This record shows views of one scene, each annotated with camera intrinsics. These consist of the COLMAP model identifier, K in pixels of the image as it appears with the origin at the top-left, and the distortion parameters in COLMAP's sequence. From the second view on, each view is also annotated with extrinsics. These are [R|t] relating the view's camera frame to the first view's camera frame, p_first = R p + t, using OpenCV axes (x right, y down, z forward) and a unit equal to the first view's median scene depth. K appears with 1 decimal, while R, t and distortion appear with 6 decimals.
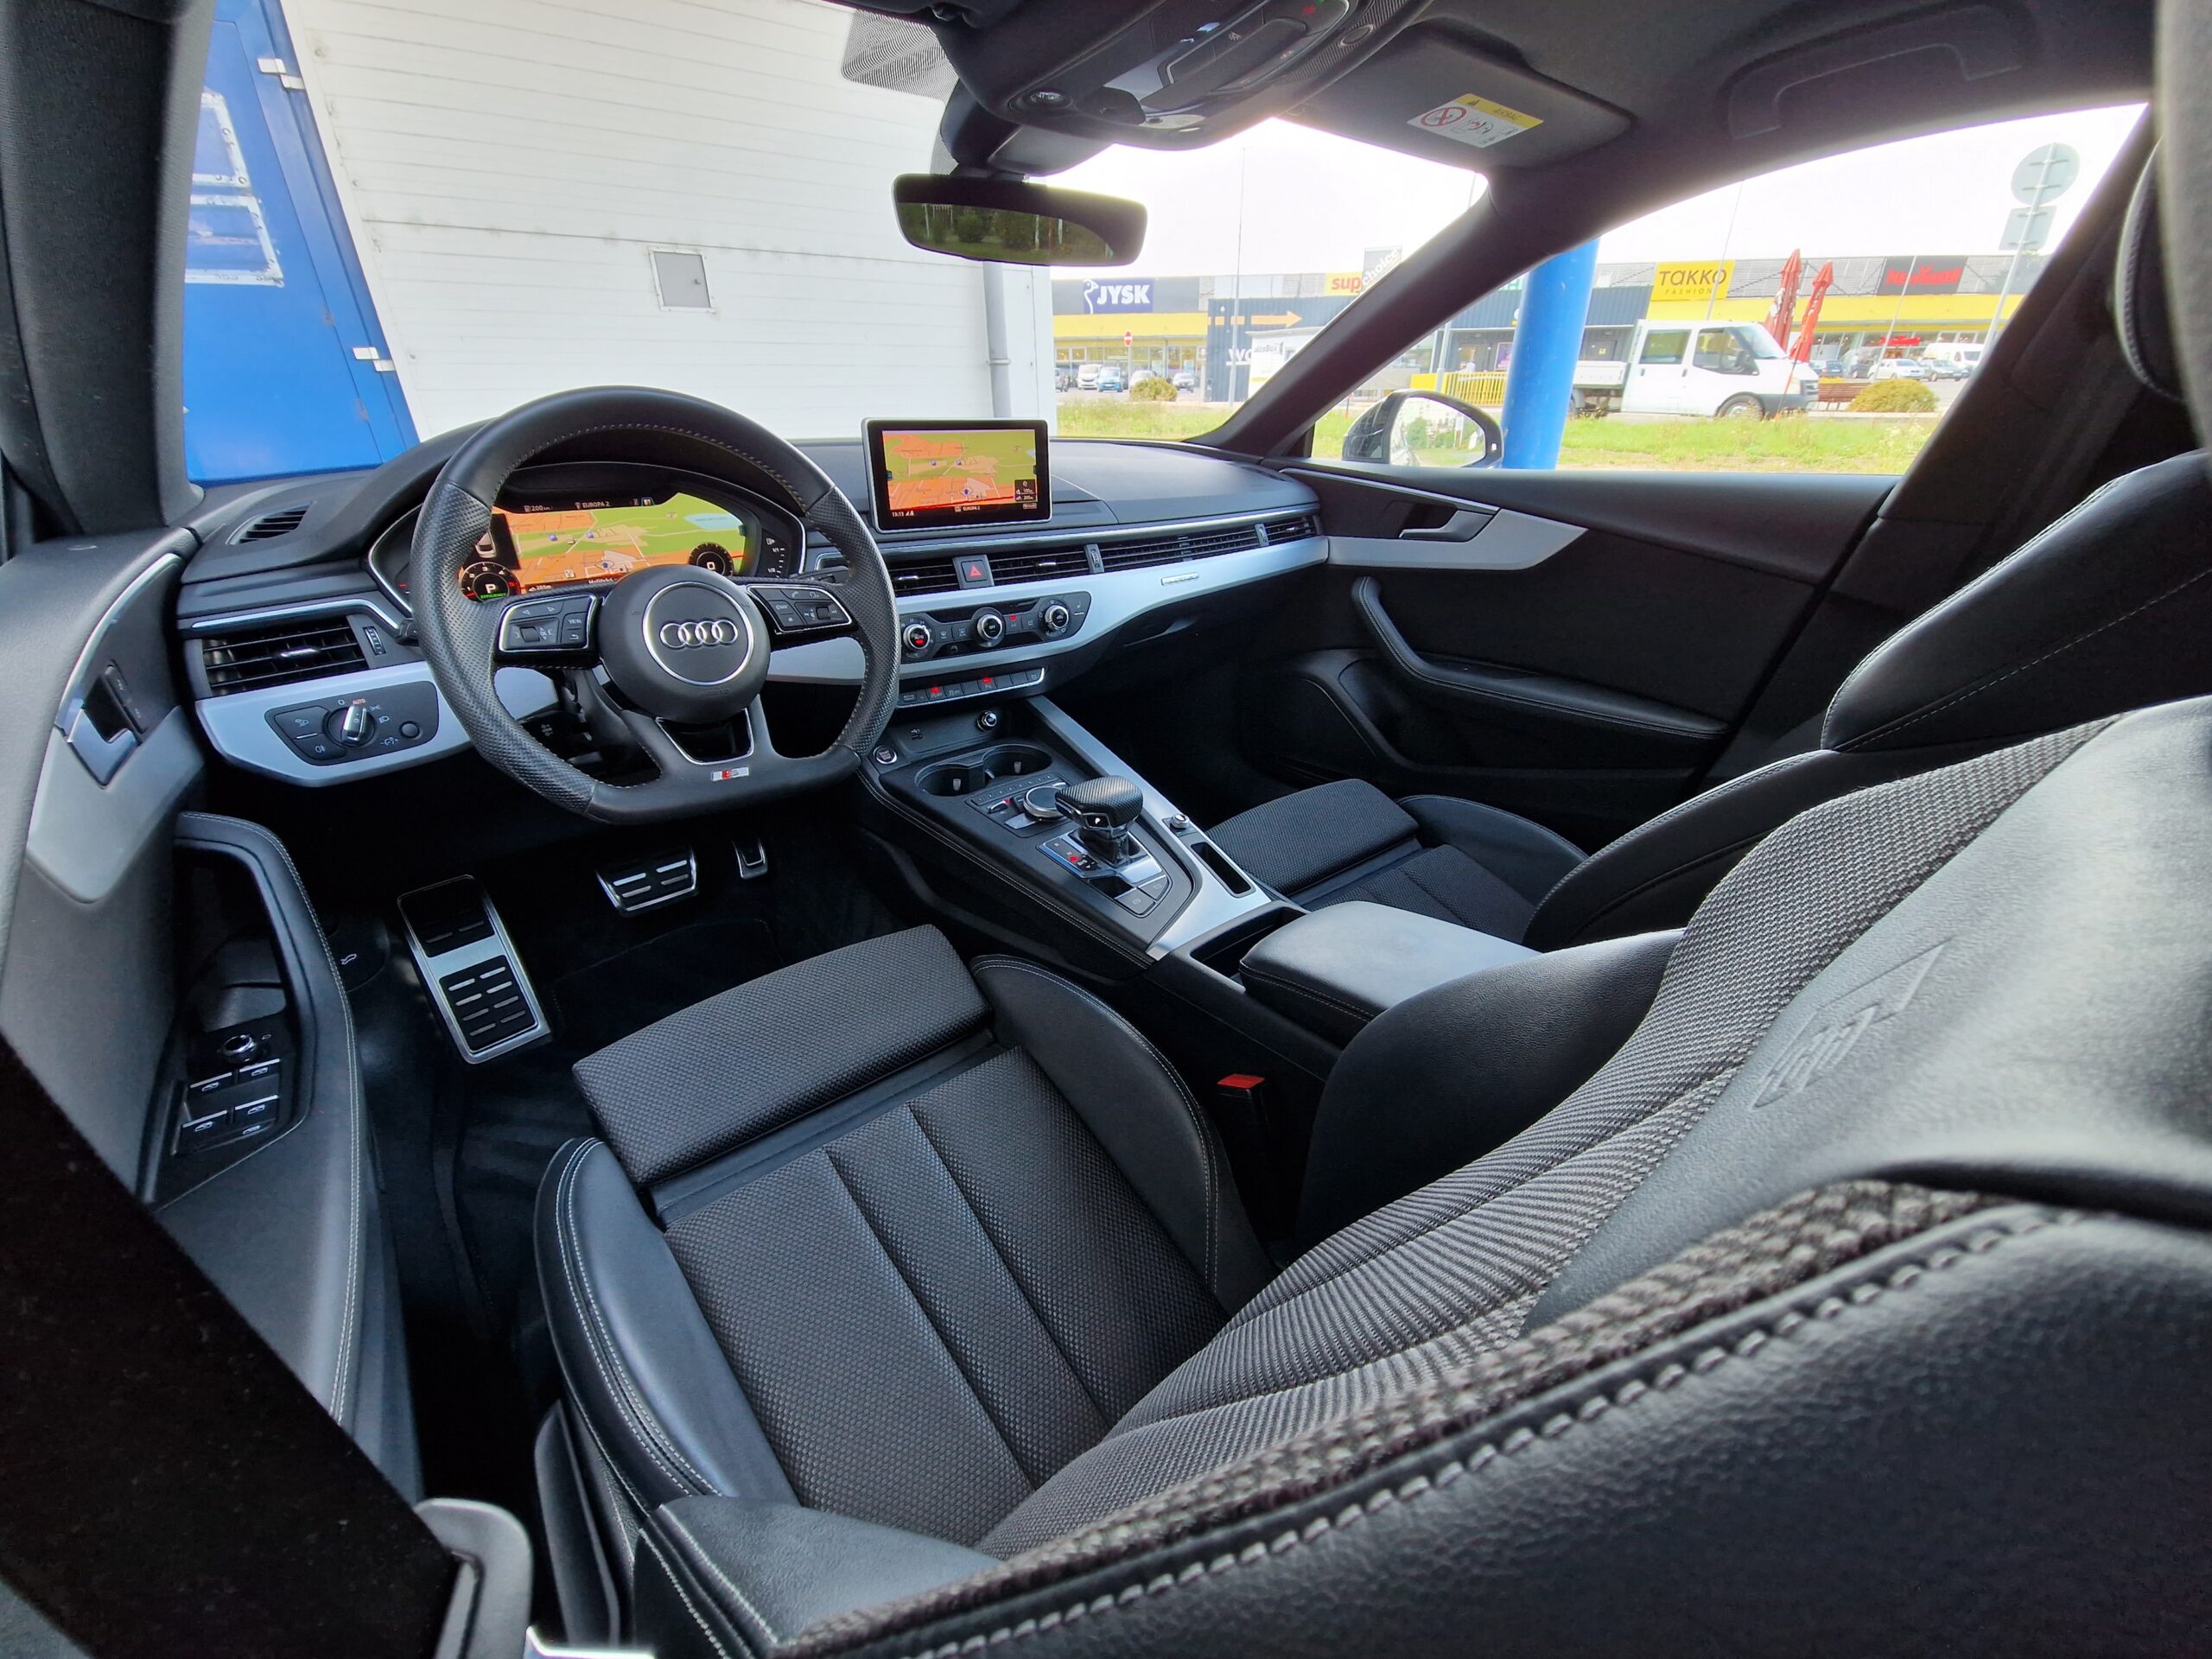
lens RADIAL K [[898.8, 0, 1102.6], [0, 898.8, 839.1], [0, 0, 1]] dist [0.022866, -0.014844]
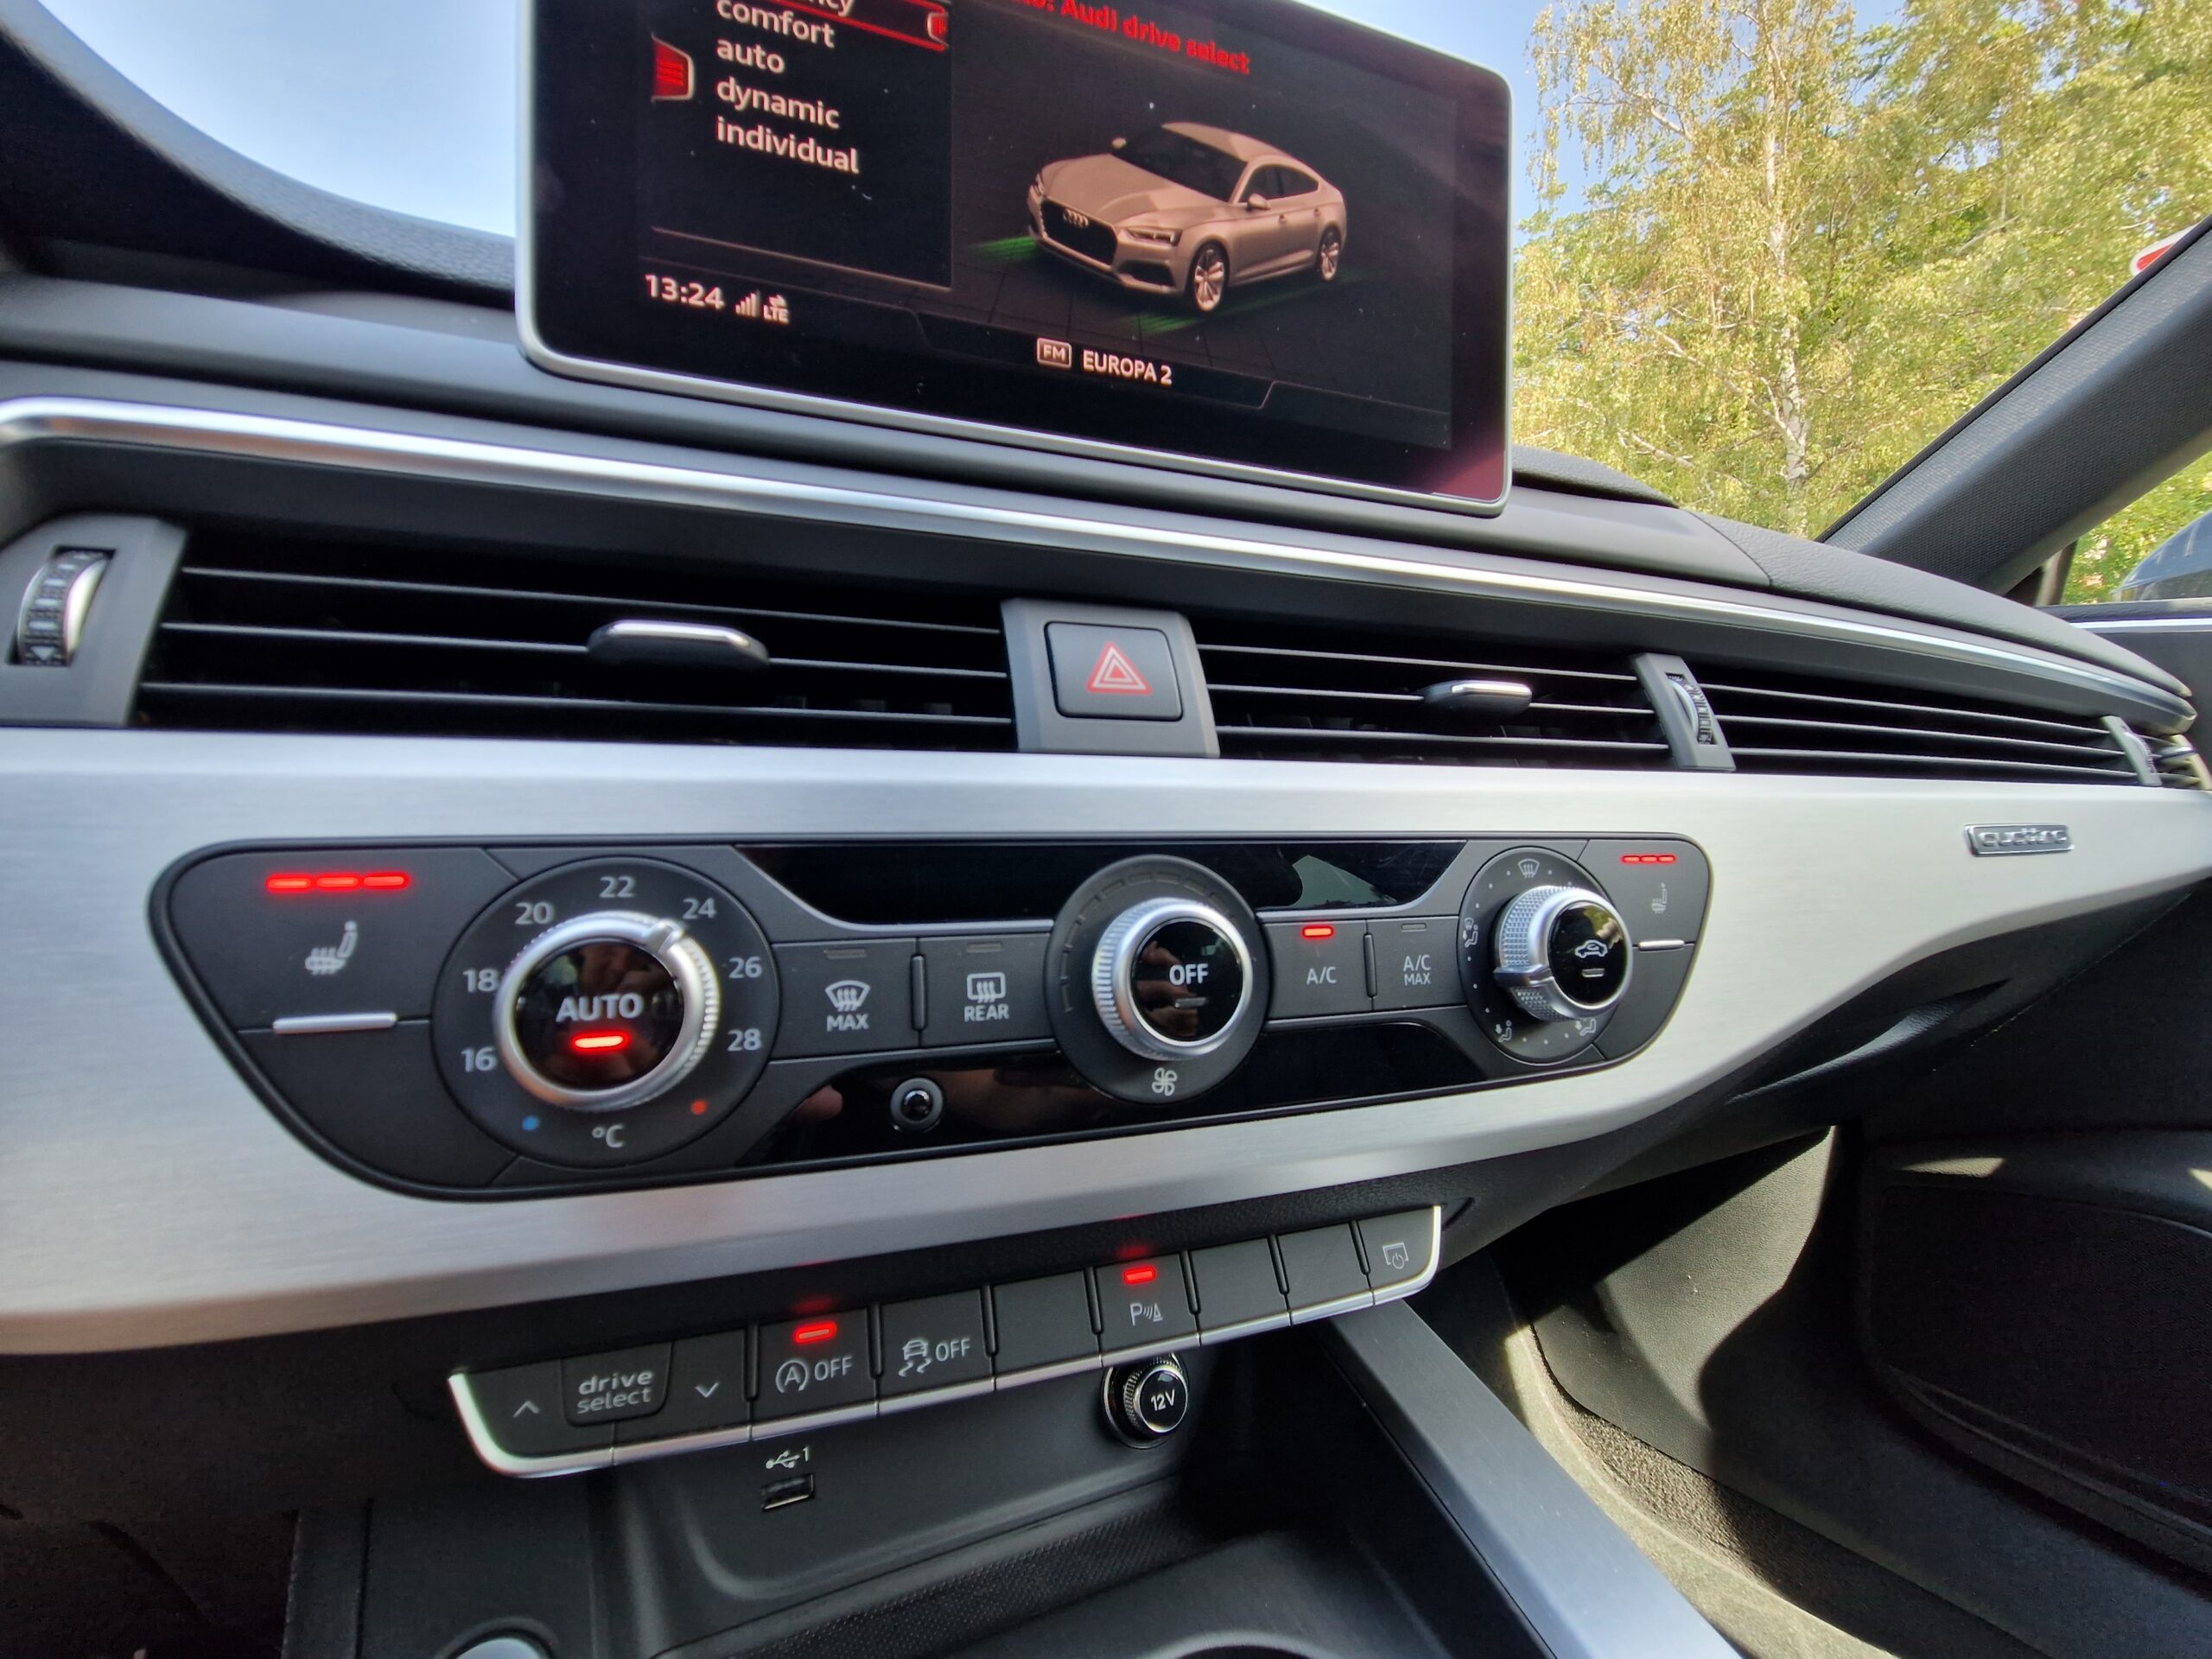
lens RADIAL K [[896.1, 0, 1081.1], [0, 896.1, 844.8], [0, 0, 1]] dist [0.021634, -0.013899]
pose [[0.968427, 0.020246, -0.248475, -0.100290], [-0.118712, 0.913890, -0.388216, -0.188526], [0.219219, 0.405456, 0.887439, 0.826608]]
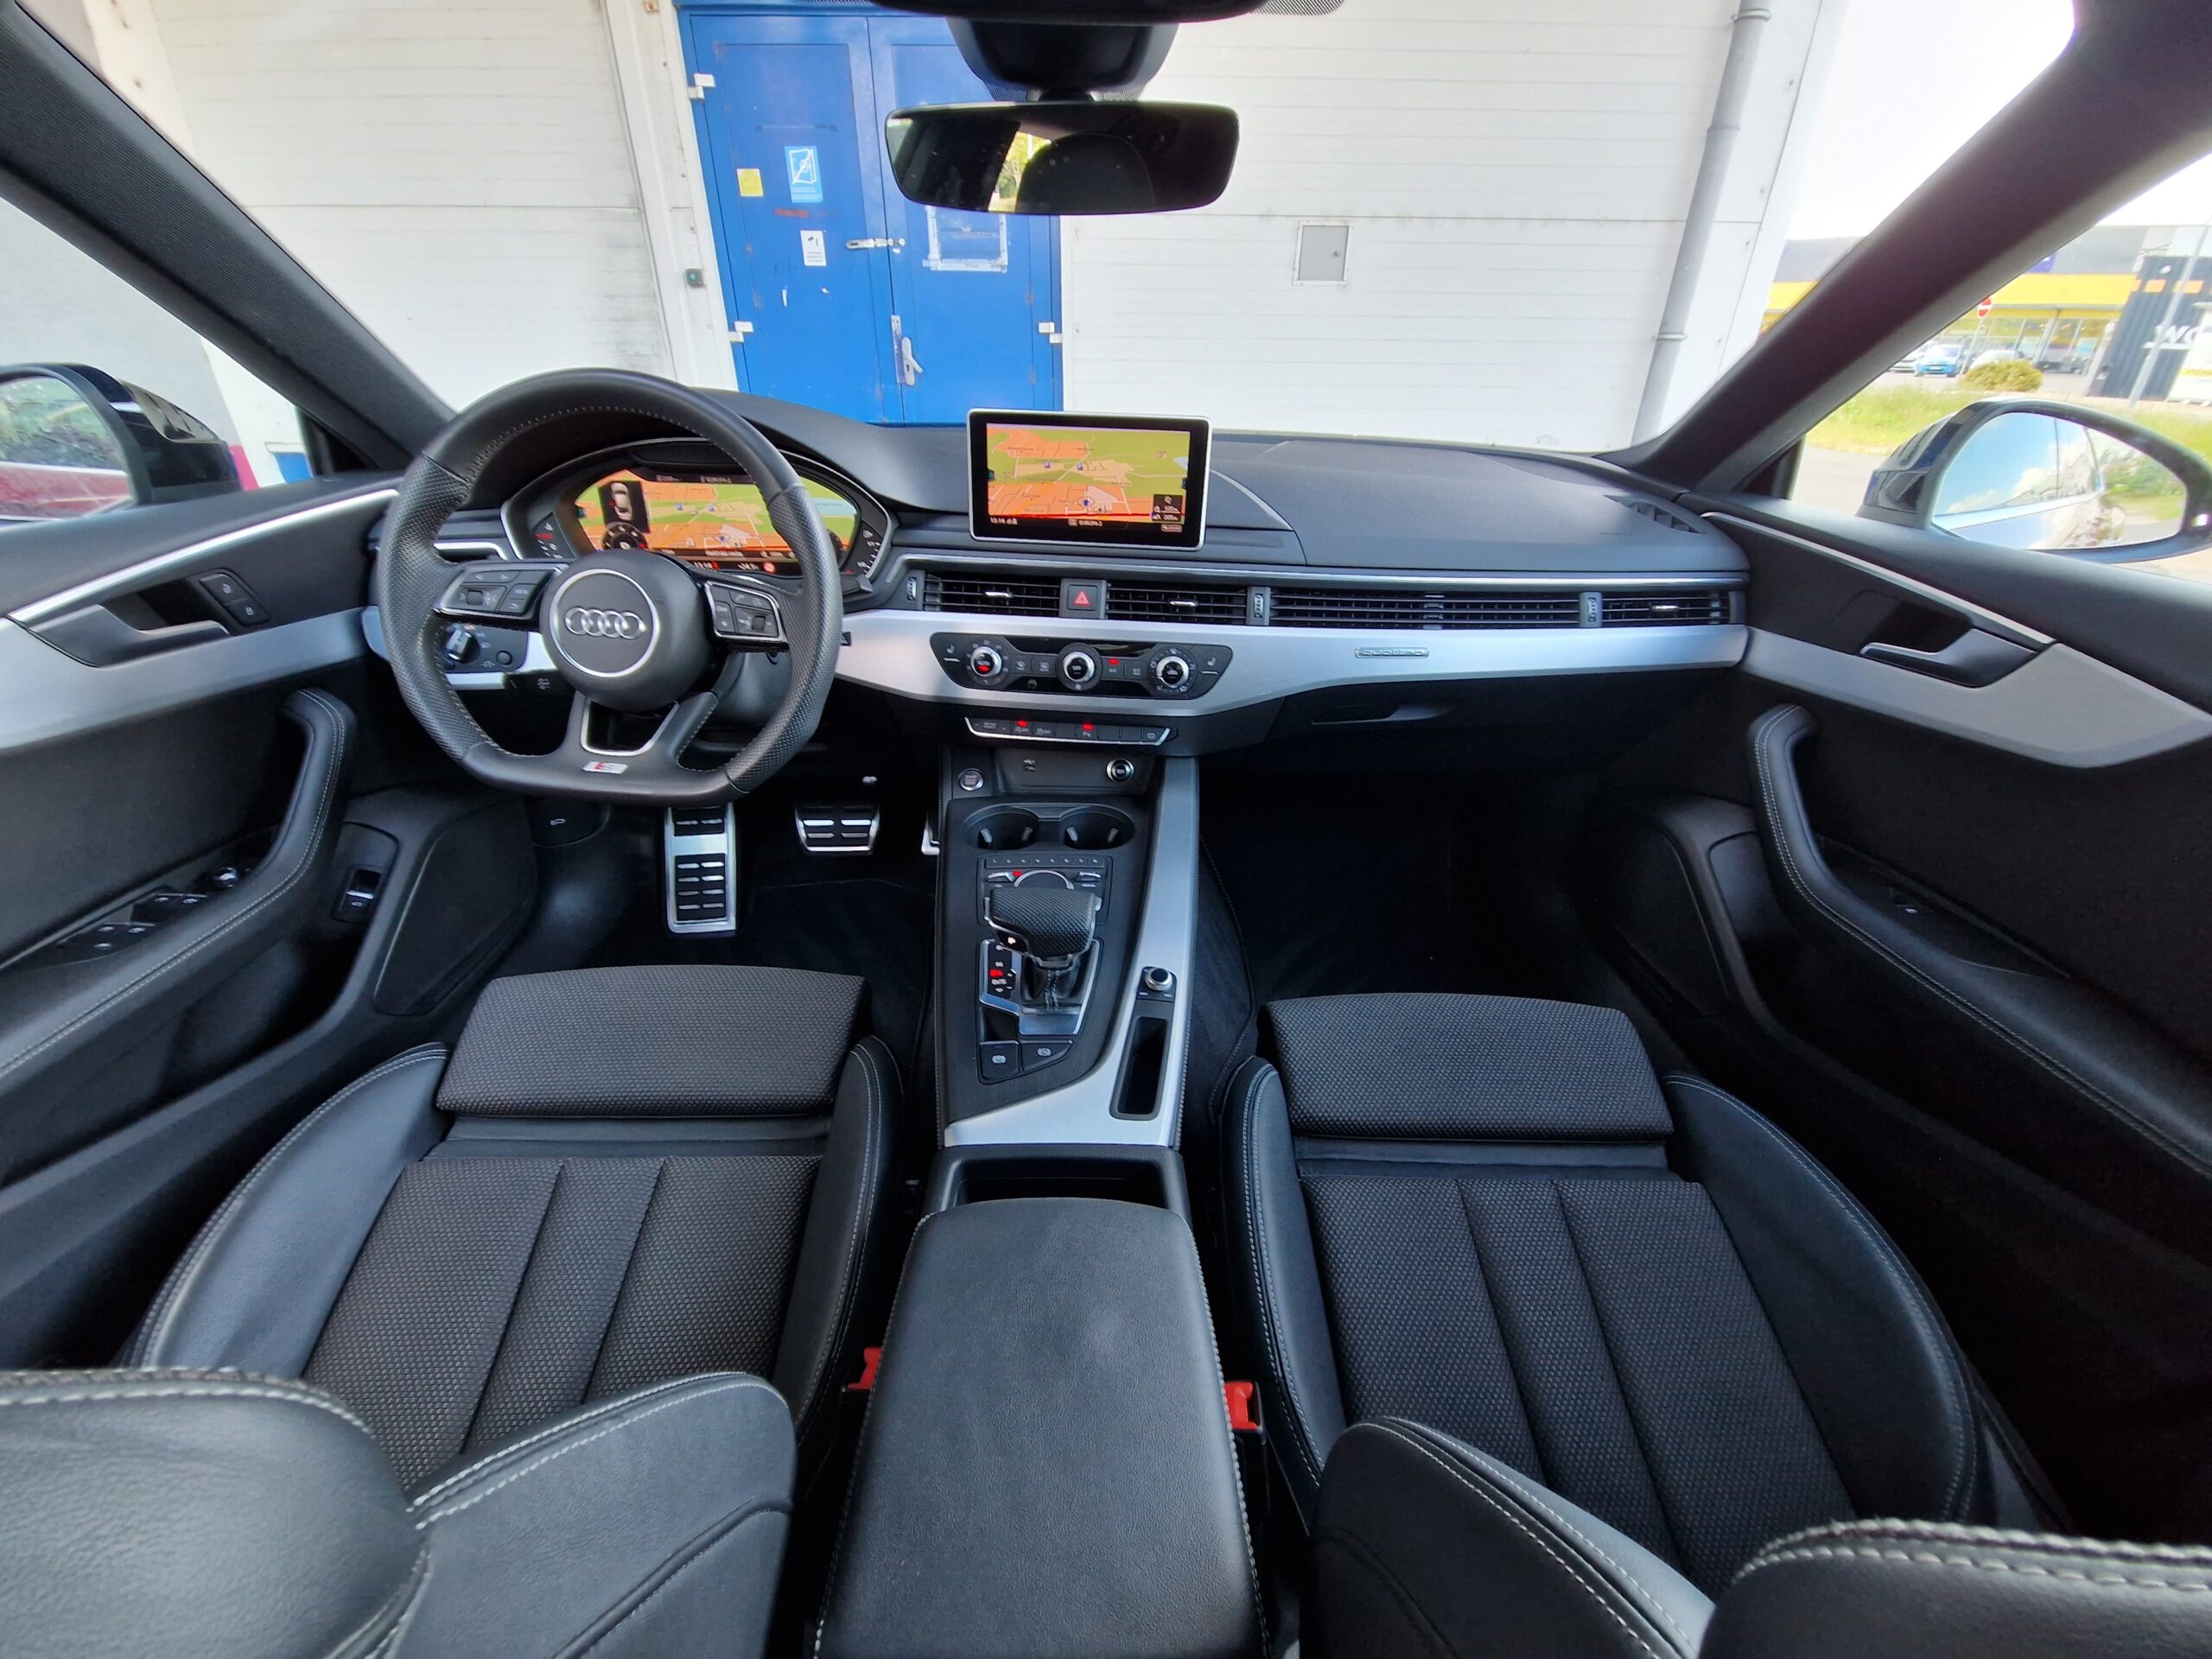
lens RADIAL K [[898.8, 0, 1102.6], [0, 898.8, 839.1], [0, 0, 1]] dist [0.022866, -0.014844]
pose [[0.779314, 0.309210, -0.545031, 0.379808], [-0.296589, 0.948194, 0.113856, -0.181155], [0.552001, 0.072921, 0.830649, 0.327848]]
